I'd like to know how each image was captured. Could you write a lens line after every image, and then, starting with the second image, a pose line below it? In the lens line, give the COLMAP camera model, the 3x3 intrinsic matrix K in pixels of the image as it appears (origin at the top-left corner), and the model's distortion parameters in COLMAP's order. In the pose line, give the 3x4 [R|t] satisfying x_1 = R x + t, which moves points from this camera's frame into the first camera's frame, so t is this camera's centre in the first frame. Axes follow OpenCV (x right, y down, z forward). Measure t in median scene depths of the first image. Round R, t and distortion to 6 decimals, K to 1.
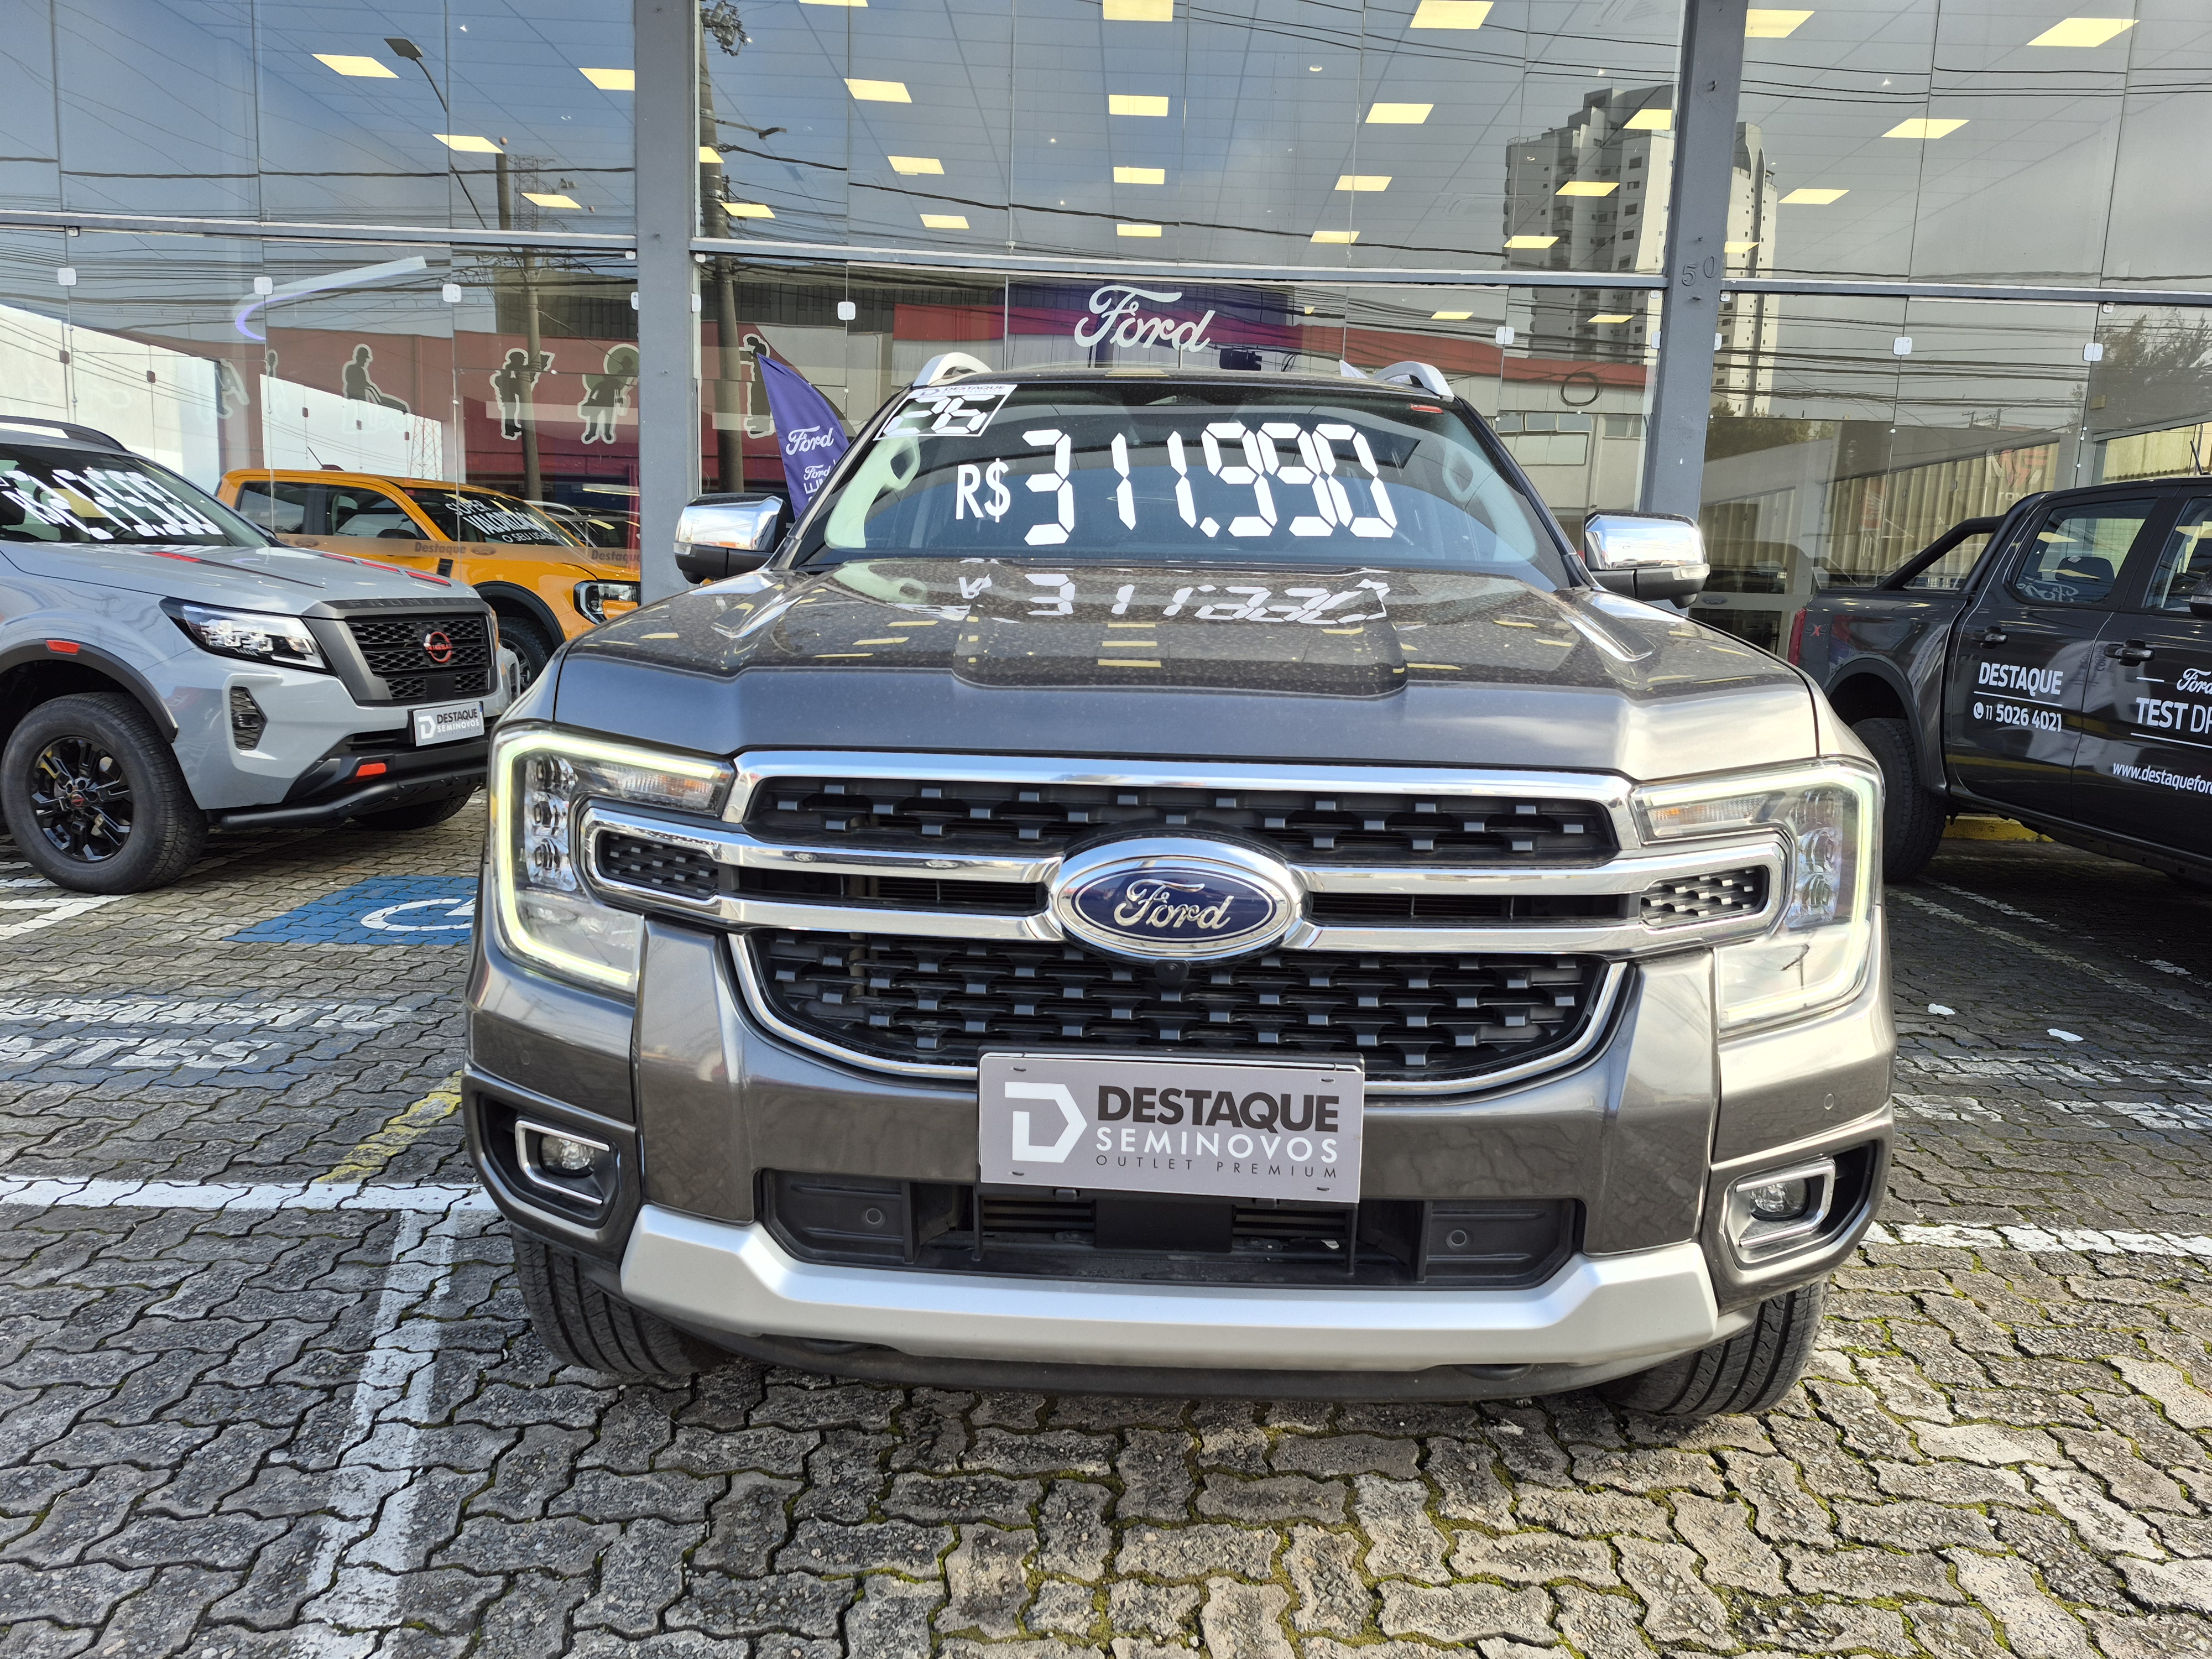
lens RADIAL K [[1499.2, 0, 1122.3], [0, 1499.2, 828.5], [0, 0, 1]] dist [0.028177, -0.005918]
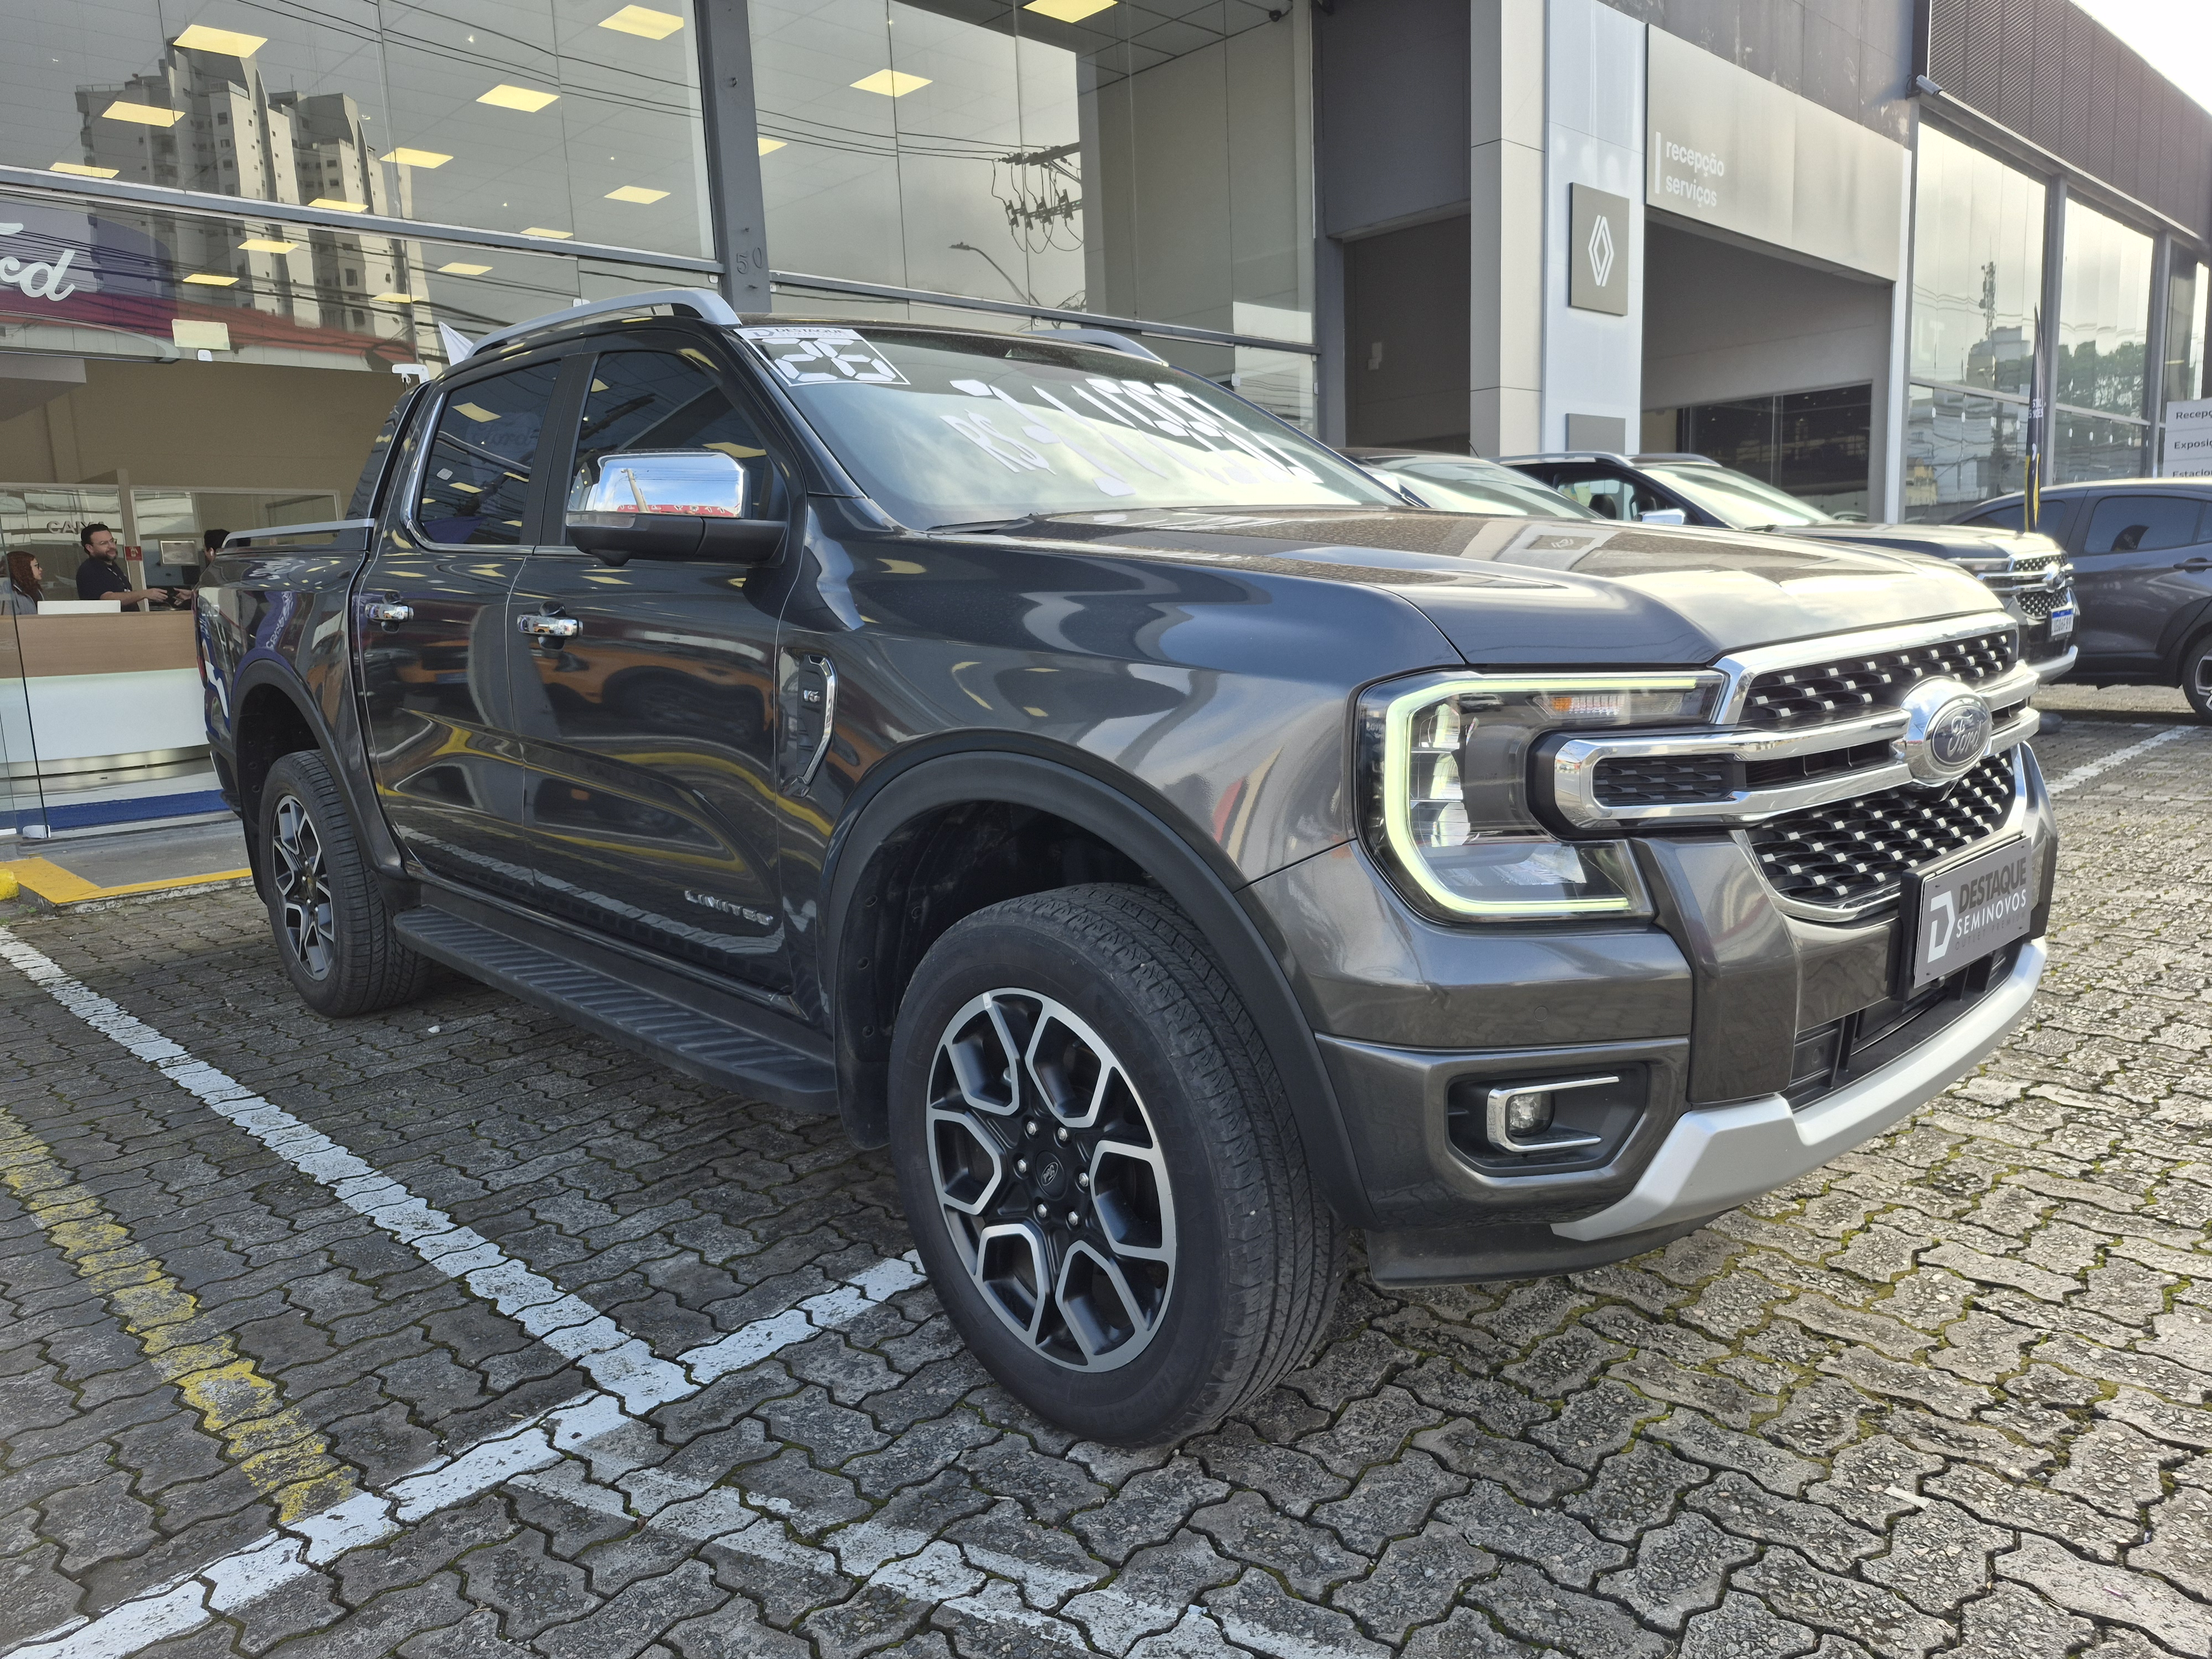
lens RADIAL K [[1499.2, 0, 1122.3], [0, 1499.2, 828.5], [0, 0, 1]] dist [0.028177, -0.005918]
pose [[0.707548, -0.169880, 0.685942, -0.993159], [0.167856, 0.983296, 0.070380, -0.060521], [-0.686440, 0.065342, 0.724245, 0.403229]]
